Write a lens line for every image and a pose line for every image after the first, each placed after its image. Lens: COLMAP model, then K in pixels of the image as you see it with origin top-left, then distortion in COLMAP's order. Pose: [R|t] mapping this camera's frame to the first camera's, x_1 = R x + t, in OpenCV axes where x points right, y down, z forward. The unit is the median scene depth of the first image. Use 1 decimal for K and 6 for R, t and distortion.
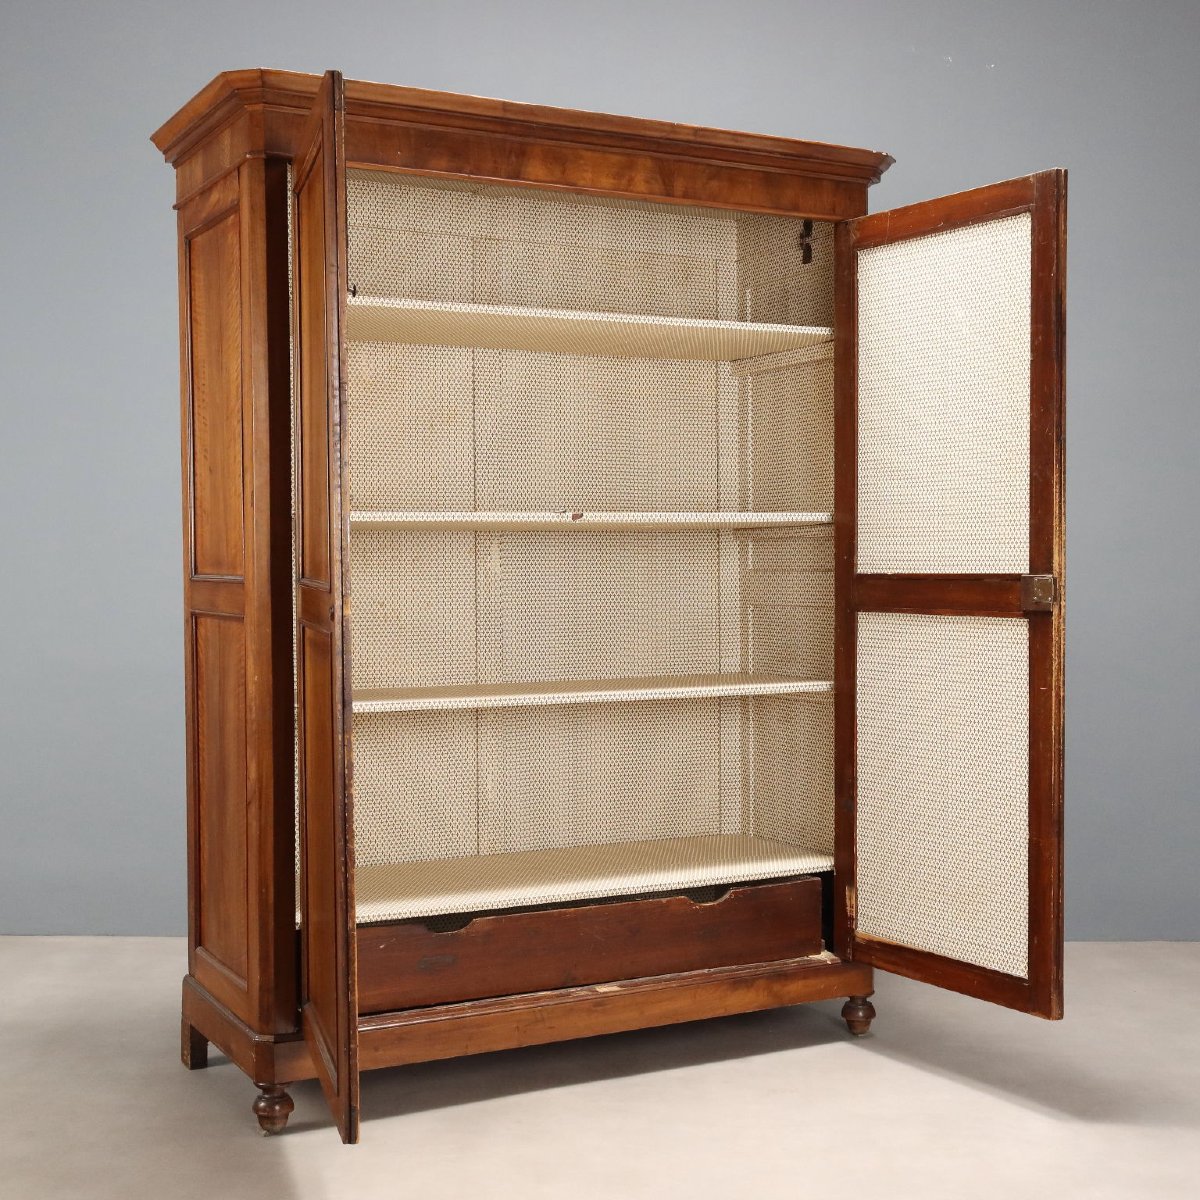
lens RADIAL K [[1687.4, 0, 600.0], [0, 1687.4, 600.0], [0, 0, 1]] dist [-0.015010, -0.058761]
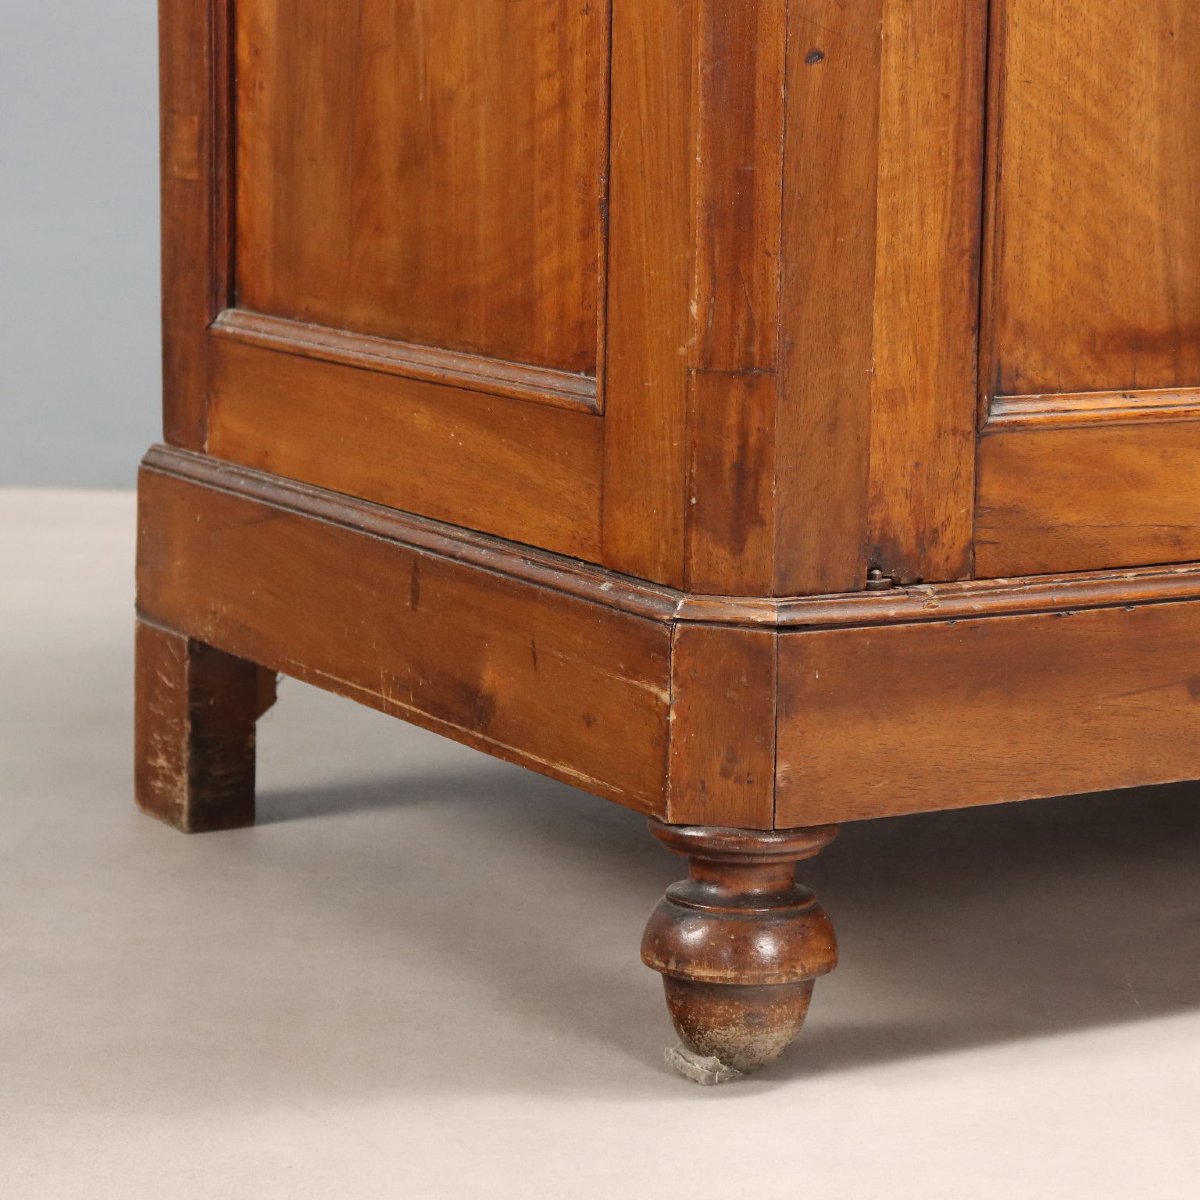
lens RADIAL K [[3429.4, 0, 600.0], [0, 3429.4, 600.0], [0, 0, 1]] dist [0.071624, -1.290135]
pose [[0.999138, 0.010511, 0.040152, -0.223456], [-0.015786, 0.990936, 0.133405, 0.197799], [-0.038385, -0.133924, 0.990248, 0.572191]]
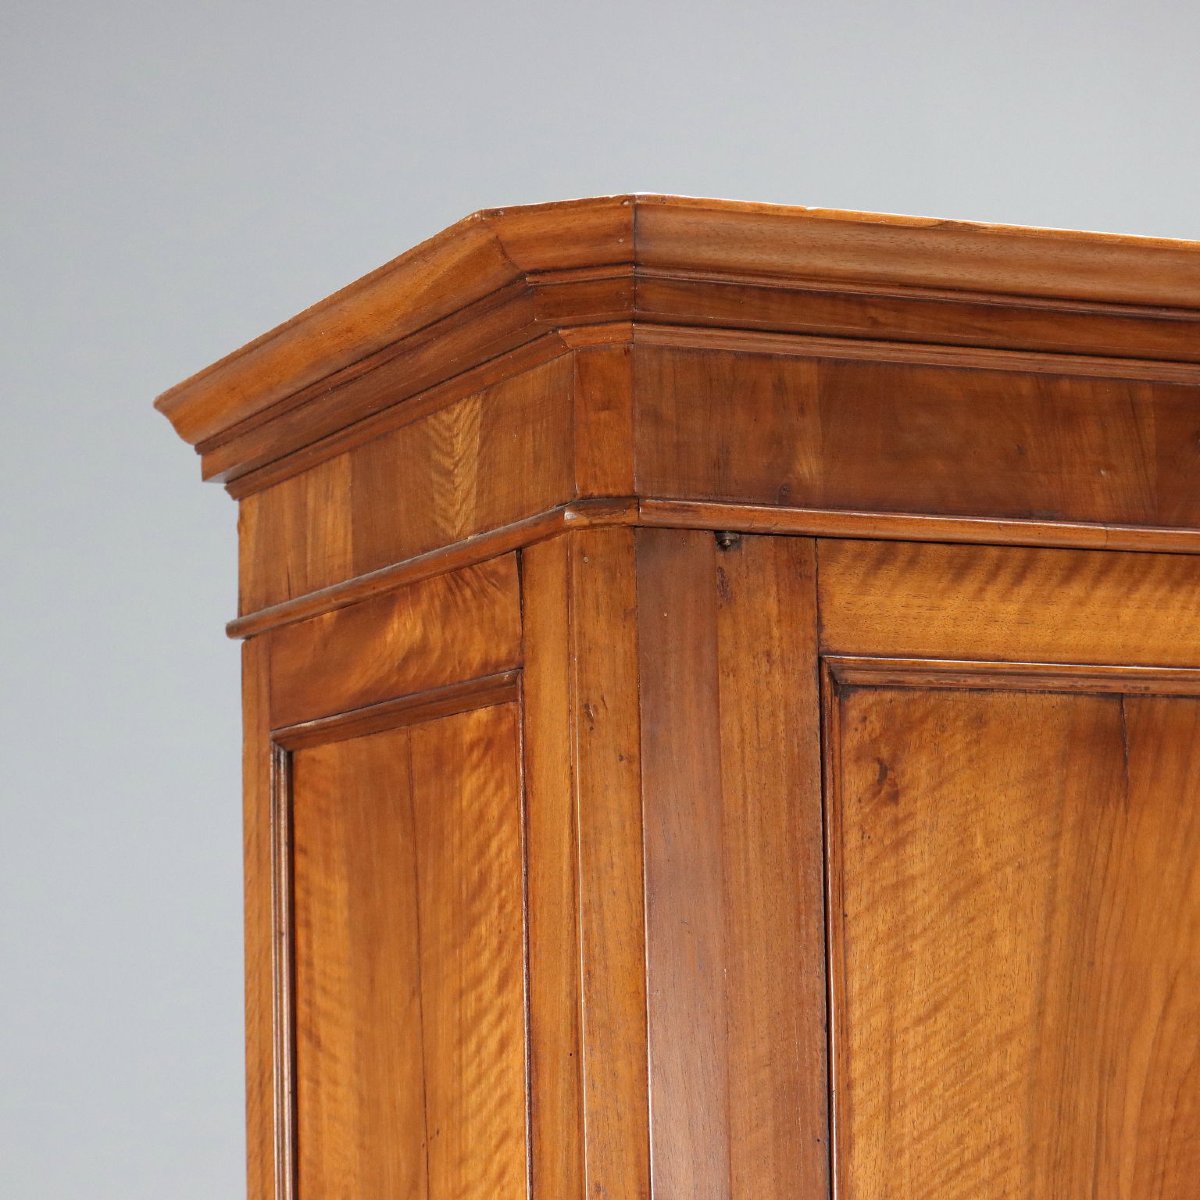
lens RADIAL K [[3429.4, 0, 600.0], [0, 3429.4, 600.0], [0, 0, 1]] dist [0.071624, -1.290135]
pose [[0.996913, -0.019048, -0.076164, -0.157522], [0.008051, 0.989810, -0.142166, -0.168026], [0.078096, 0.141114, 0.986908, 0.455917]]
